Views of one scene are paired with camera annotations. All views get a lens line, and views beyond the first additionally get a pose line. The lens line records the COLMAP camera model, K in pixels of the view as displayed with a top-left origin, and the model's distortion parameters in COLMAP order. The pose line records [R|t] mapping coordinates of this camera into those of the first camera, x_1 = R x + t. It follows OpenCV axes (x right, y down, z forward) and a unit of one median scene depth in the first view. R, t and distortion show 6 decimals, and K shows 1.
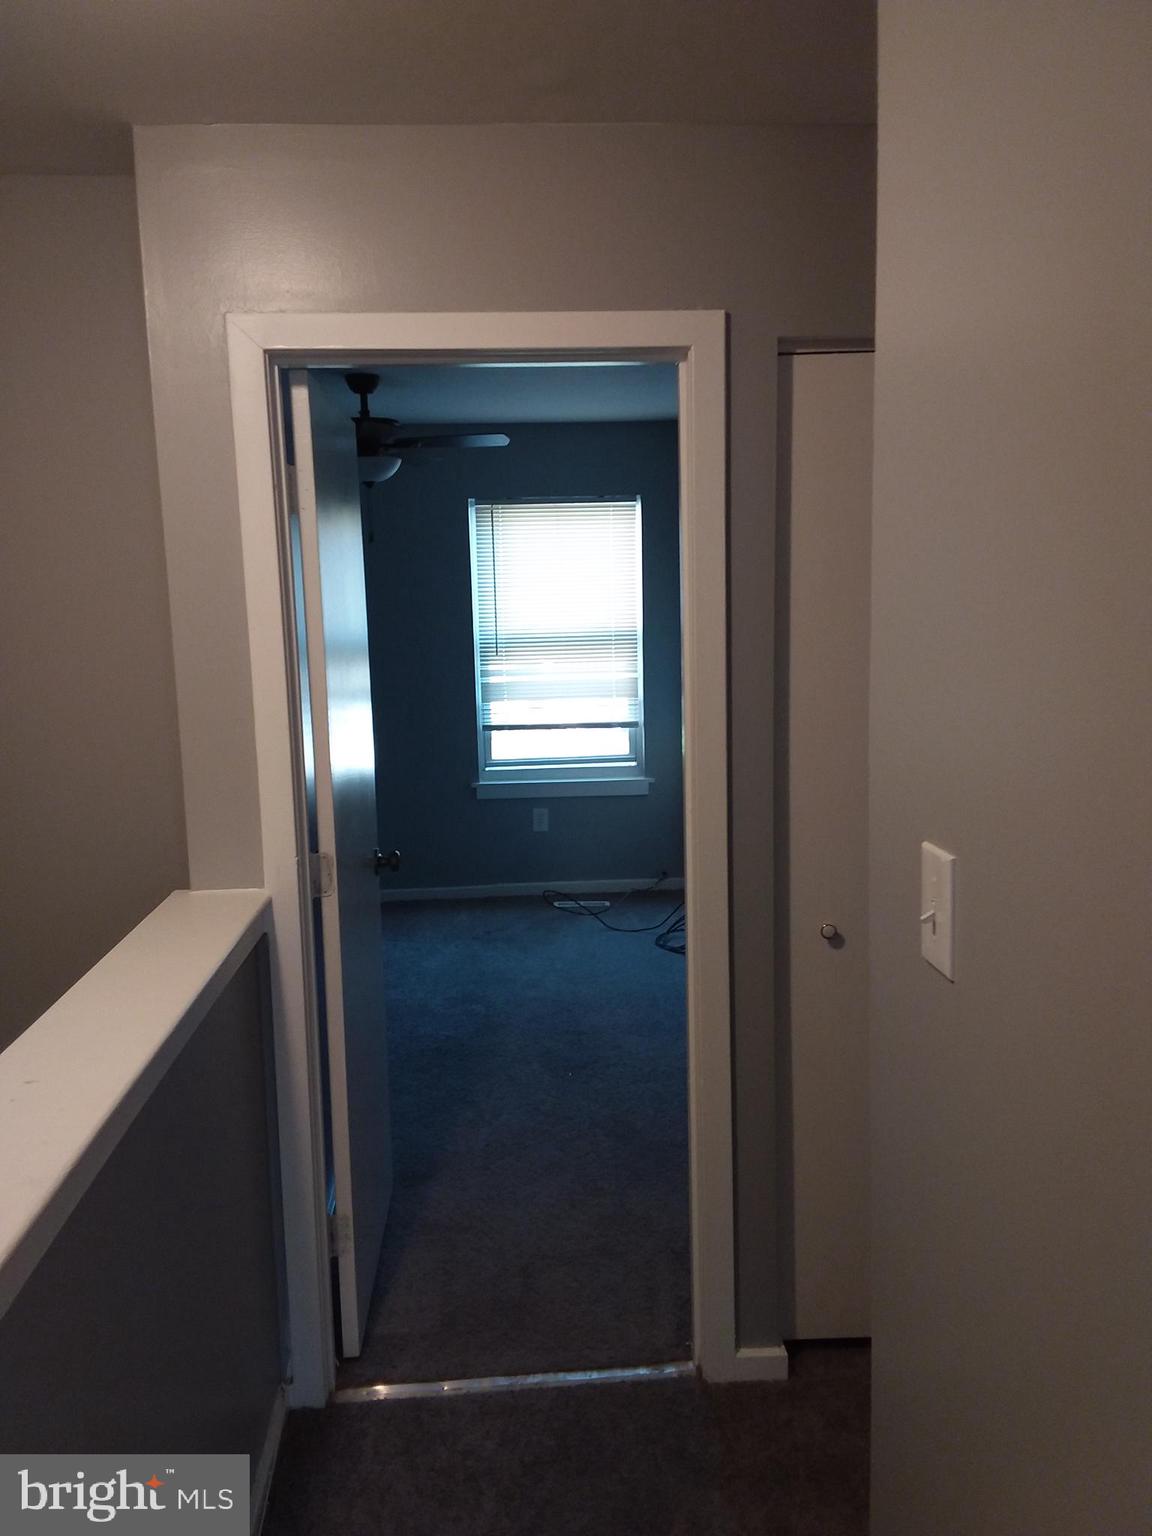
lens RADIAL K [[1235.3, 0, 576.0], [0, 1235.3, 768.0], [0, 0, 1]] dist [0.107436, -0.163335]
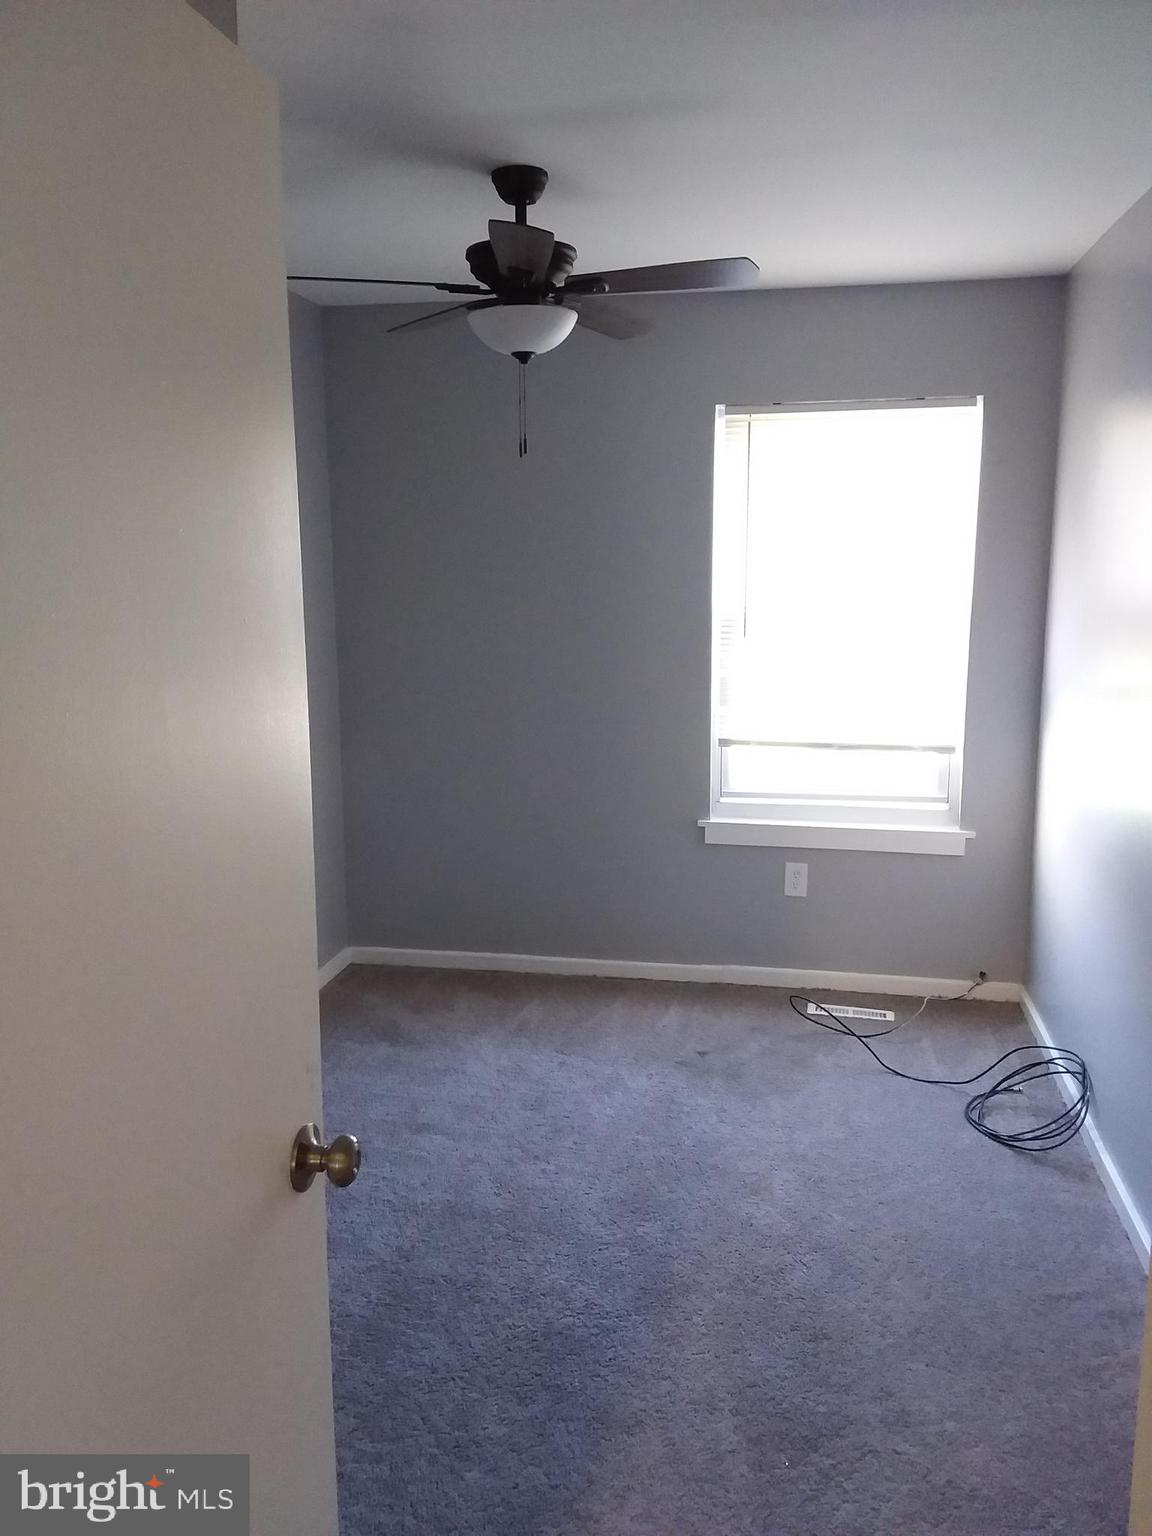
lens RADIAL K [[1235.3, 0, 576.0], [0, 1235.3, 768.0], [0, 0, 1]] dist [0.107436, -0.163335]
pose [[0.970559, 0.060022, -0.233263, 0.010200], [-0.053503, 0.997982, 0.034184, -0.039015], [0.234844, -0.020697, 0.971813, 0.320773]]
